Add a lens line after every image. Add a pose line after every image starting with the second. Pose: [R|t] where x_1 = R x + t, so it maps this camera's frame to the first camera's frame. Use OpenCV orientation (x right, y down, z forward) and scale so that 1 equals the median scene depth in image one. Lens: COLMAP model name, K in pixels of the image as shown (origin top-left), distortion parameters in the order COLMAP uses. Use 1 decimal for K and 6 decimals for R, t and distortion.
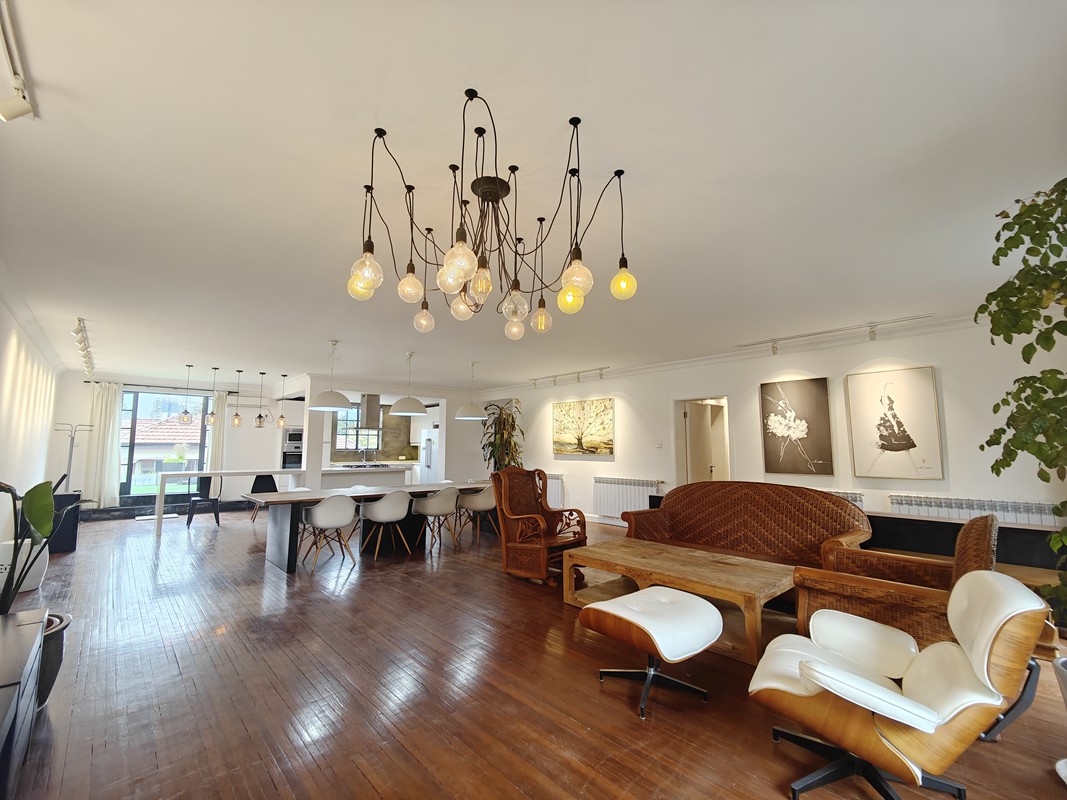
lens RADIAL K [[463.4, 0, 529.0], [0, 463.4, 401.6], [0, 0, 1]] dist [0.002851, -0.000070]
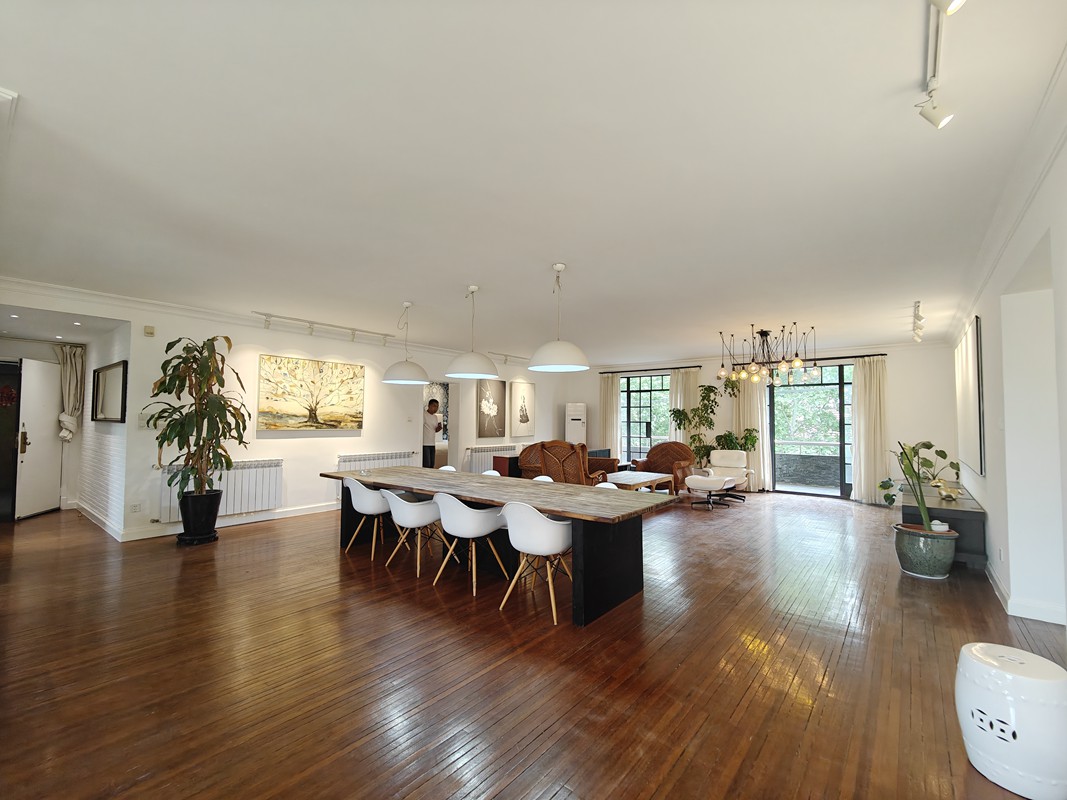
lens RADIAL K [[463.4, 0, 533.7], [0, 463.4, 400.7], [0, 0, 1]] dist [0.002851, -0.000070]
pose [[-0.159869, 0.037320, 0.986433, -0.745361], [-0.107373, 0.992699, -0.054958, 0.072537], [-0.981281, -0.114703, -0.154695, 0.802893]]
